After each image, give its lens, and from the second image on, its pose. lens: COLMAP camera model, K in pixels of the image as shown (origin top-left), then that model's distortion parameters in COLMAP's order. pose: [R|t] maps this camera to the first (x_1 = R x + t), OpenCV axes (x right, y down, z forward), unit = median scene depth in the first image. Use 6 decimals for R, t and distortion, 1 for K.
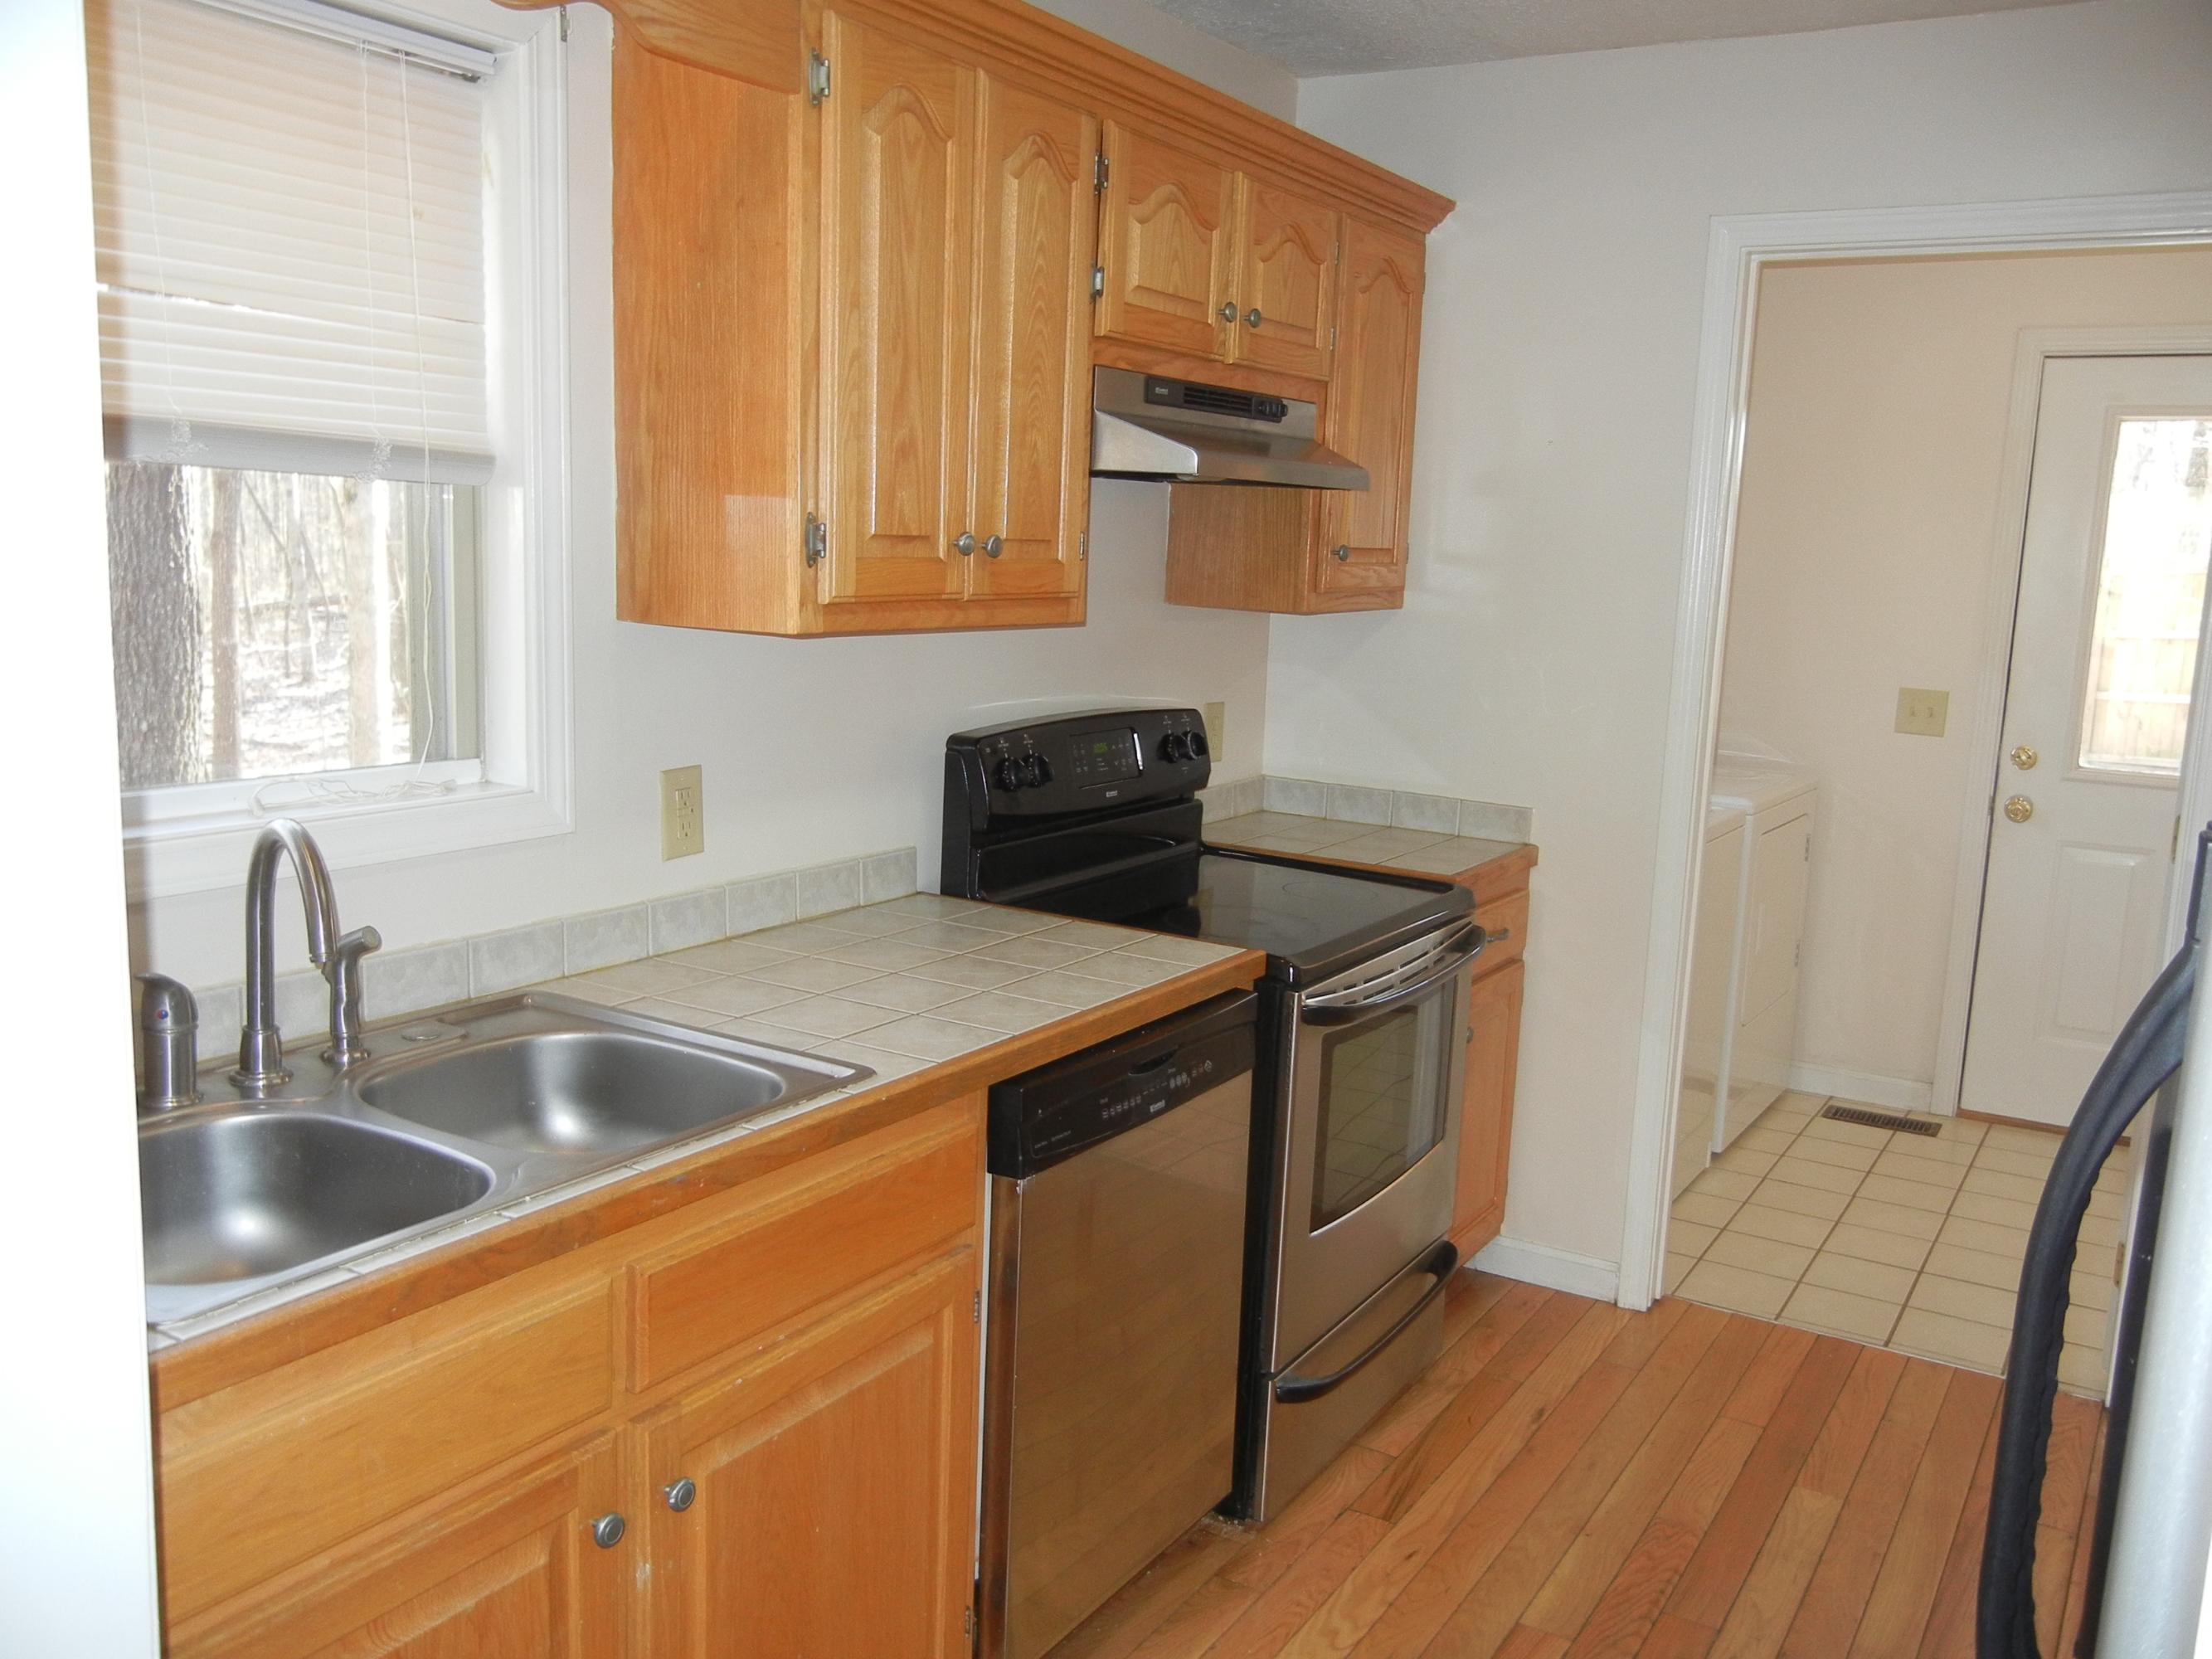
lens RADIAL K [[1855.6, 0, 1096.9], [0, 1855.6, 834.3], [0, 0, 1]] dist [-0.025230, 0.023449]
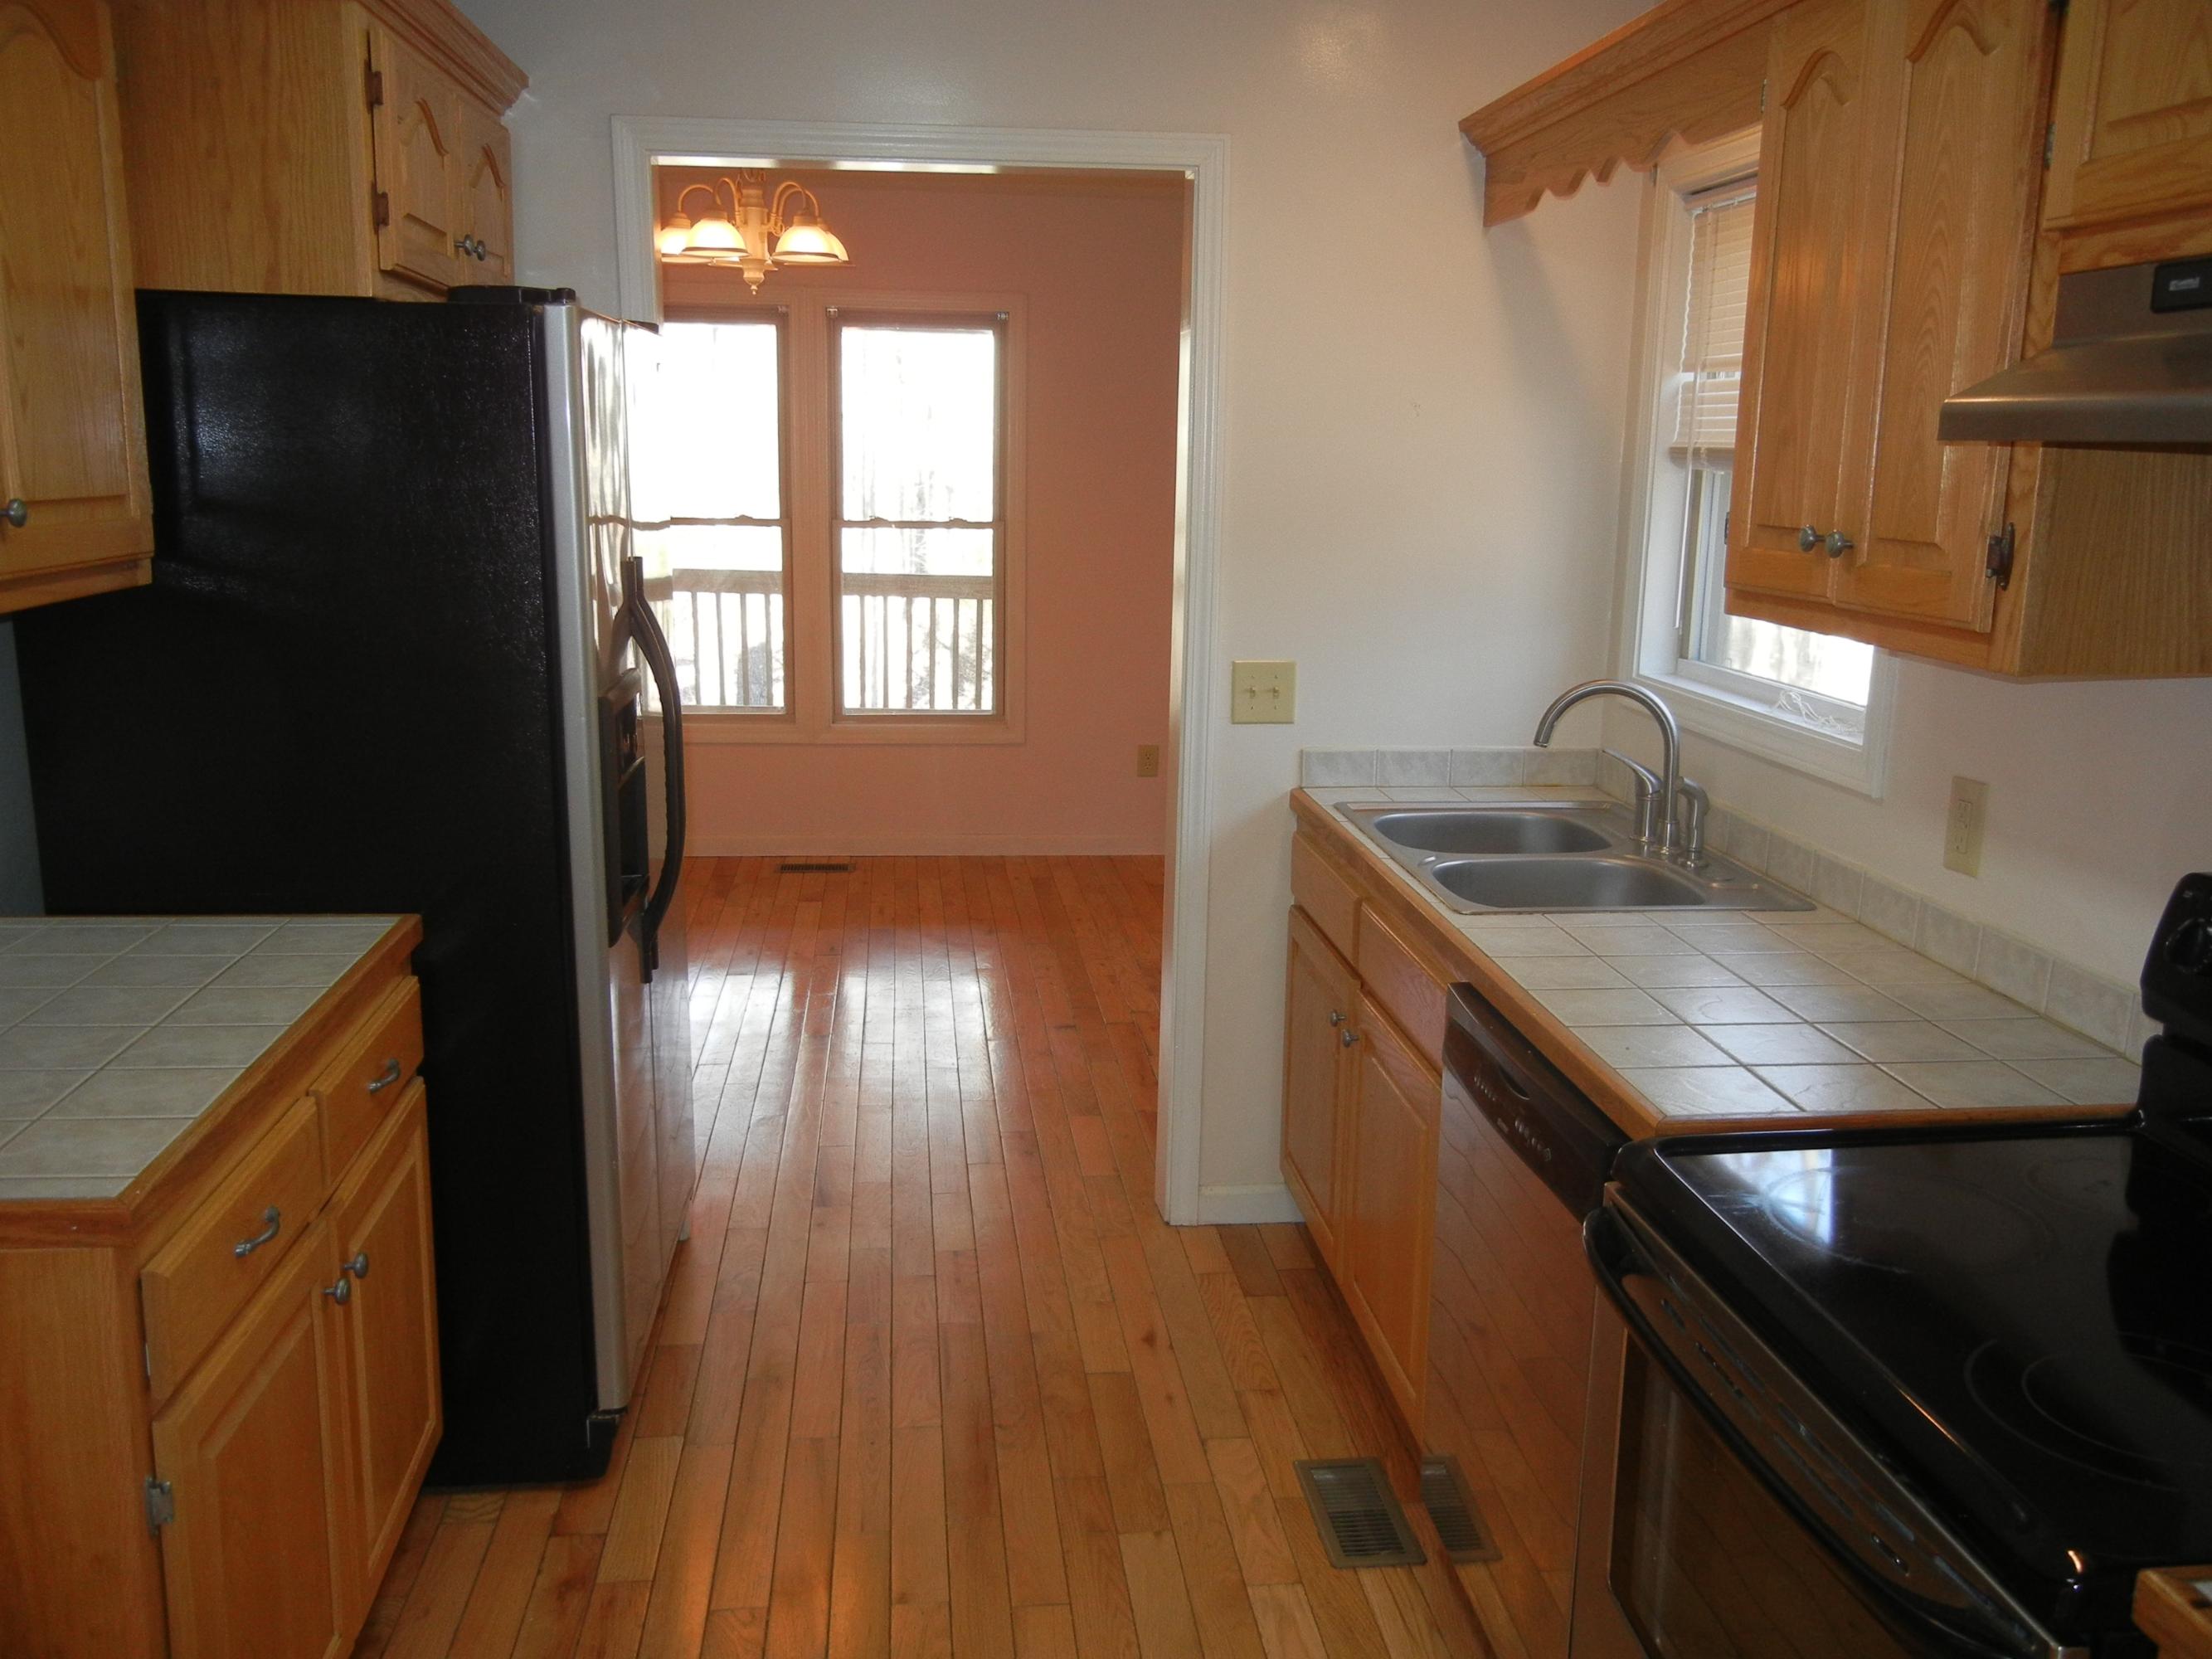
lens RADIAL K [[1855.6, 0, 1171.0], [0, 1855.6, 840.8], [0, 0, 1]] dist [-0.025230, 0.023449]
pose [[-0.765643, 0.078815, -0.638419, 0.758016], [-0.156982, 0.939566, 0.304258, -0.249363], [0.623817, 0.333173, -0.707000, 1.530899]]
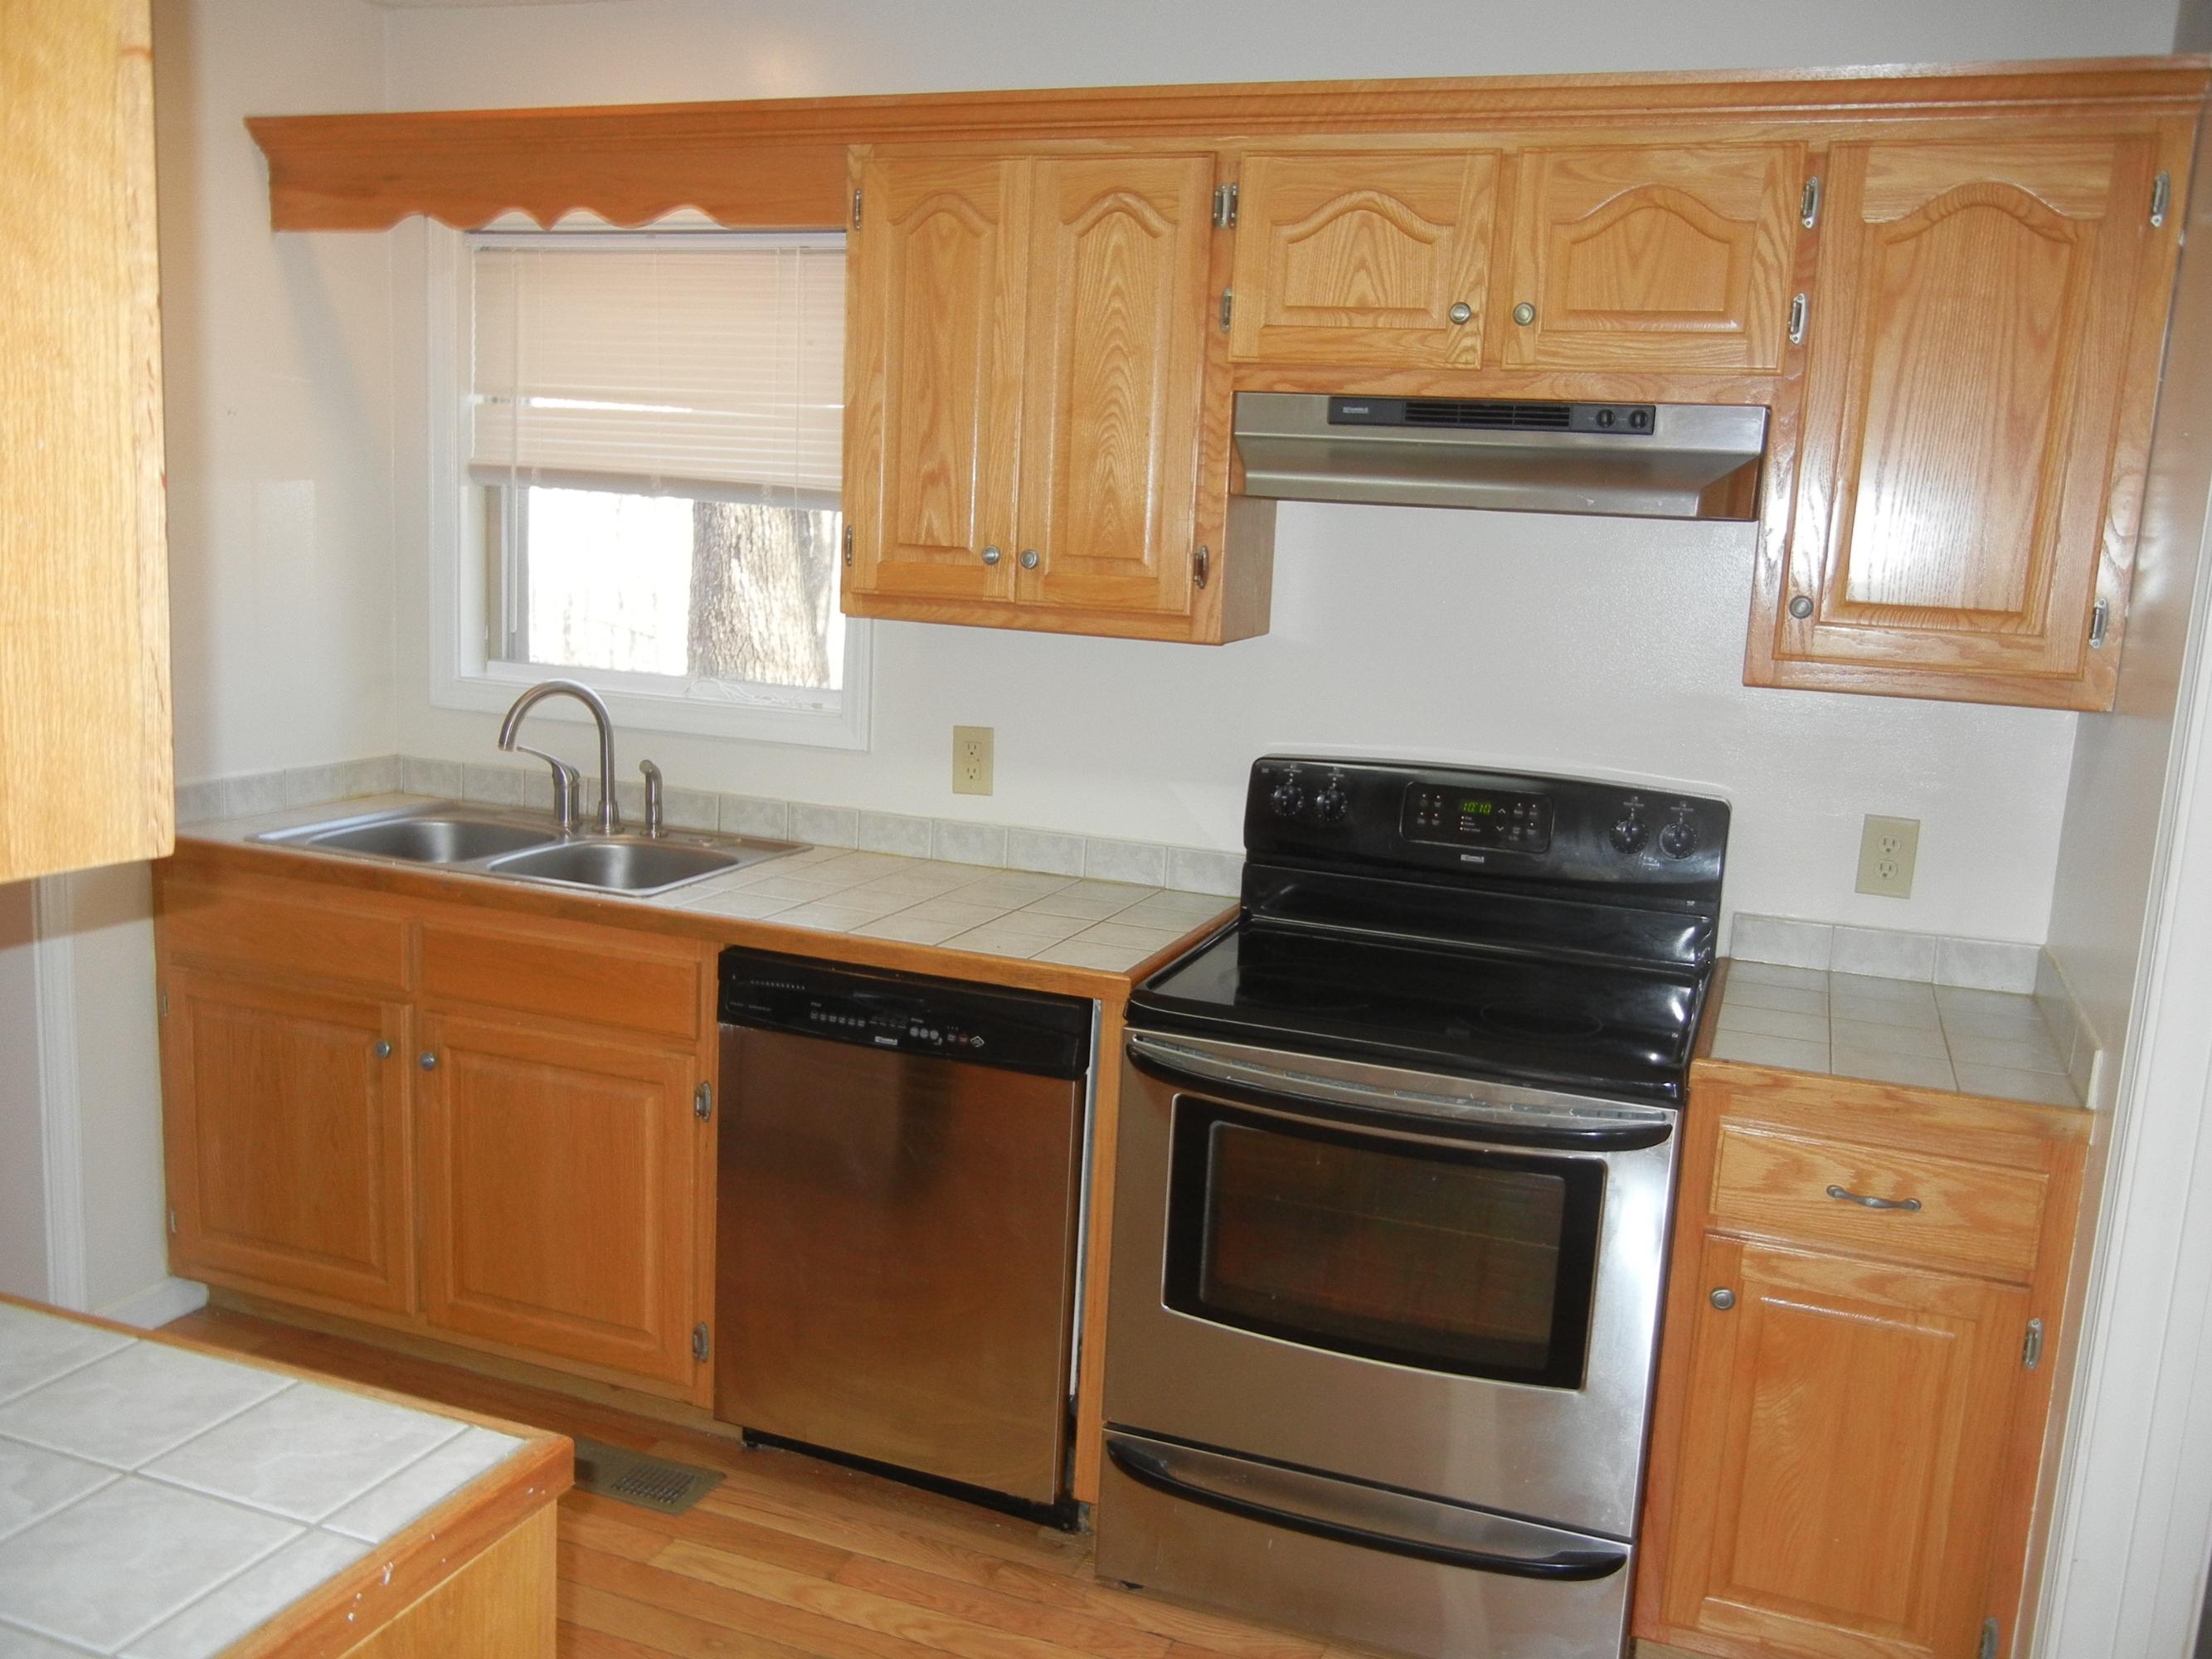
lens RADIAL K [[1855.6, 0, 1090.2], [0, 1855.6, 824.4], [0, 0, 1]] dist [-0.025230, 0.023449]
pose [[0.192004, 0.136508, -0.971854, 1.162156], [-0.204381, 0.974128, 0.096449, -0.119779], [0.959877, 0.180109, 0.214936, 0.865341]]
